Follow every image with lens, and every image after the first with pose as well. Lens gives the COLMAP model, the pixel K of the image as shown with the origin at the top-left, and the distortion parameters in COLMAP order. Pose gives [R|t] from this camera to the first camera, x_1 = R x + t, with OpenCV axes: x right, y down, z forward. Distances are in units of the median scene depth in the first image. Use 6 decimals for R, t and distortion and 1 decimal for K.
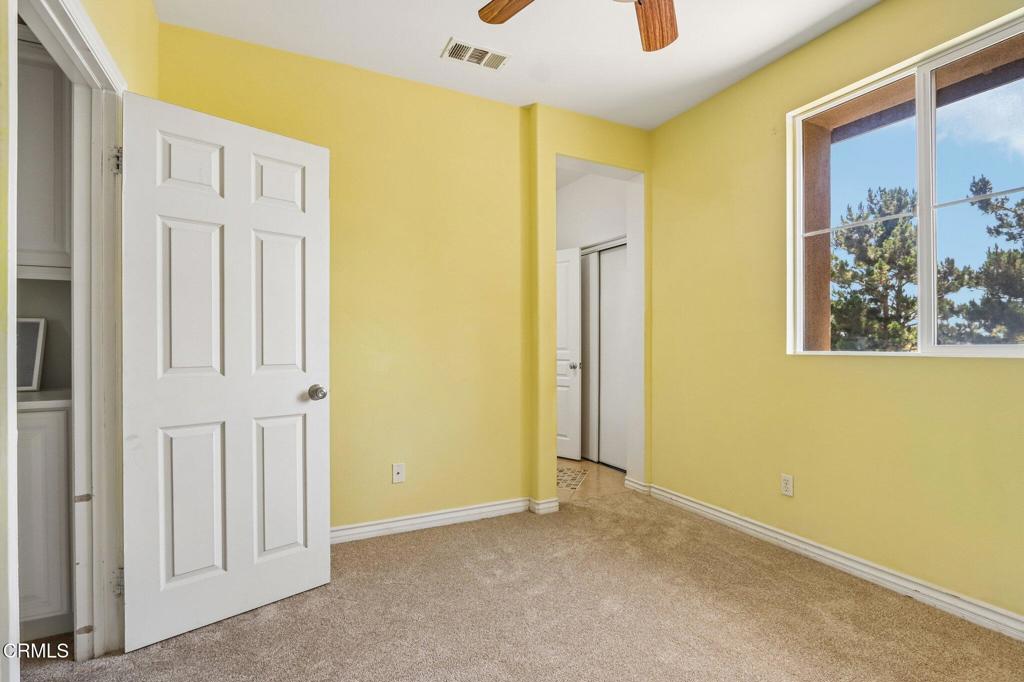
lens RADIAL K [[486.9, 0, 523.3], [0, 486.9, 342.3], [0, 0, 1]] dist [-0.002476, -0.000617]
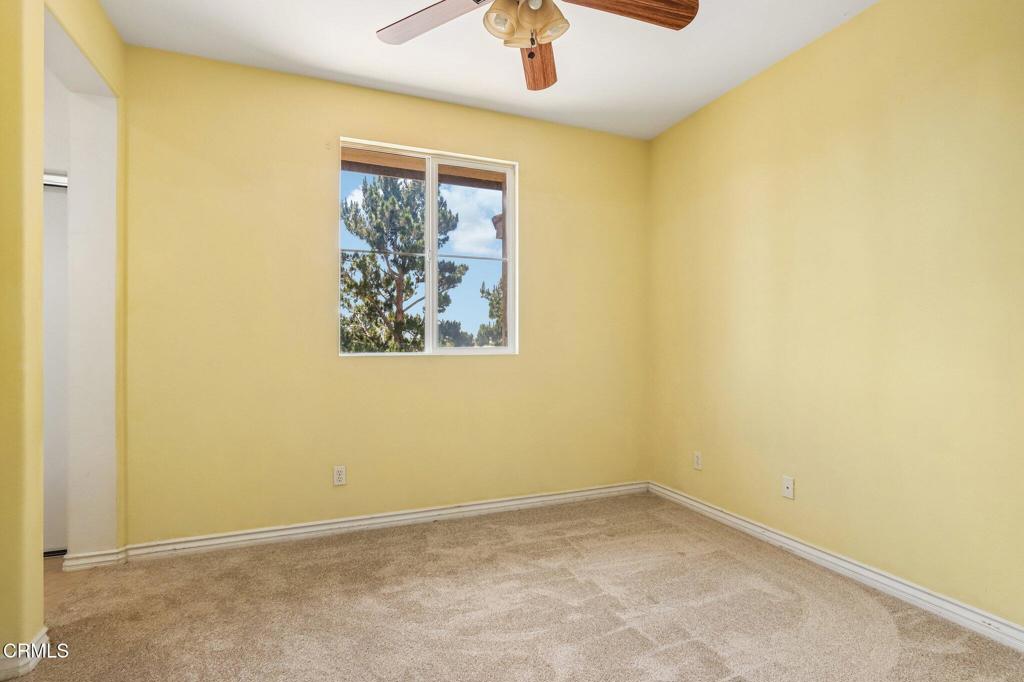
lens RADIAL K [[486.9, 0, 523.3], [0, 486.9, 342.3], [0, 0, 1]] dist [-0.002476, -0.000617]
pose [[0.096656, 0.002423, 0.995315, -0.507180], [-0.006116, 0.999980, -0.001841, -0.007219], [-0.995299, -0.005909, 0.096669, 0.483216]]
